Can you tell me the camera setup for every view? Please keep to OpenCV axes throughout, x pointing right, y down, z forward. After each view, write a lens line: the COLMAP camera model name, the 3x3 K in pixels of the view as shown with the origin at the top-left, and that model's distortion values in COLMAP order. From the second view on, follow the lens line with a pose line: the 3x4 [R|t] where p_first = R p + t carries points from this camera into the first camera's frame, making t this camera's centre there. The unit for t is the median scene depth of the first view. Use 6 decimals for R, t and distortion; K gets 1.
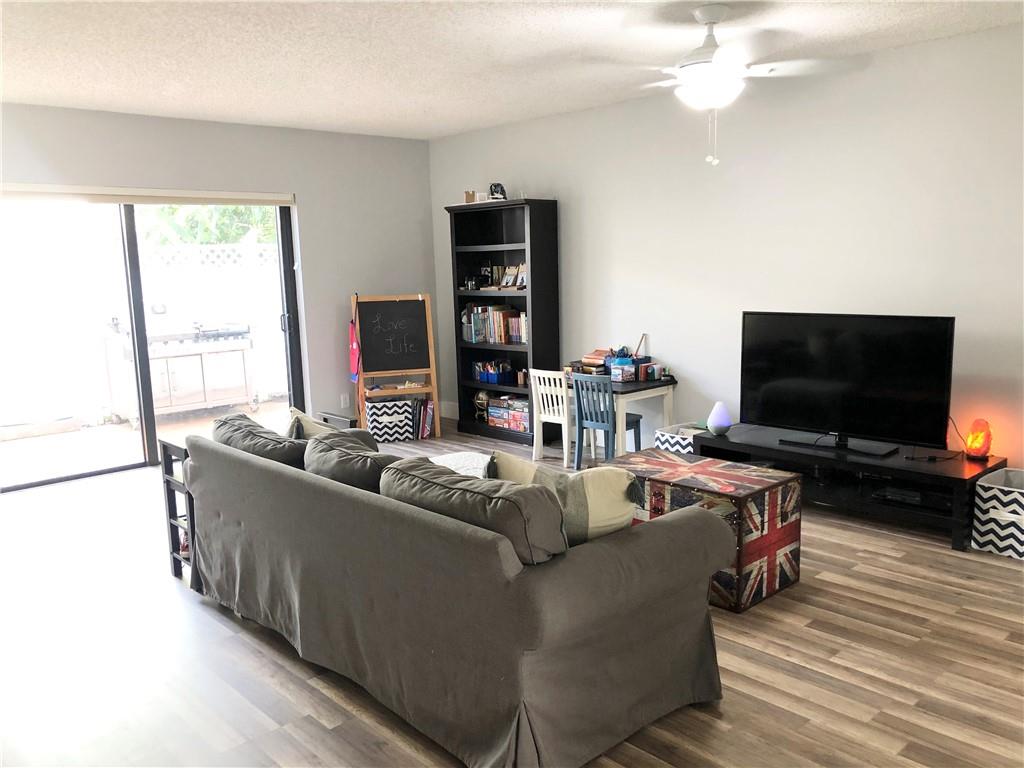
lens RADIAL K [[845.8, 0, 517.6], [0, 845.8, 386.3], [0, 0, 1]] dist [0.048044, 0.000486]
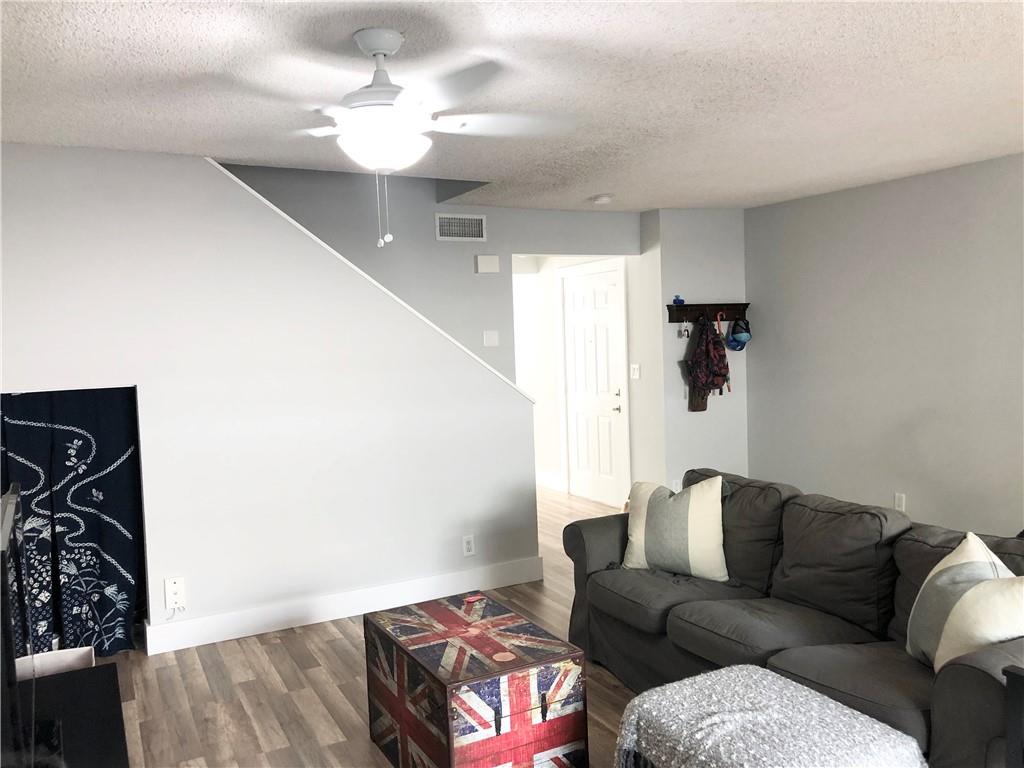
lens RADIAL K [[845.8, 0, 517.6], [0, 845.8, 386.3], [0, 0, 1]] dist [0.048044, 0.000486]
pose [[-0.956426, 0.044667, 0.288539, -0.082877], [0.105769, 0.974111, 0.199801, -0.278646], [-0.272144, 0.221613, -0.936389, 1.676656]]
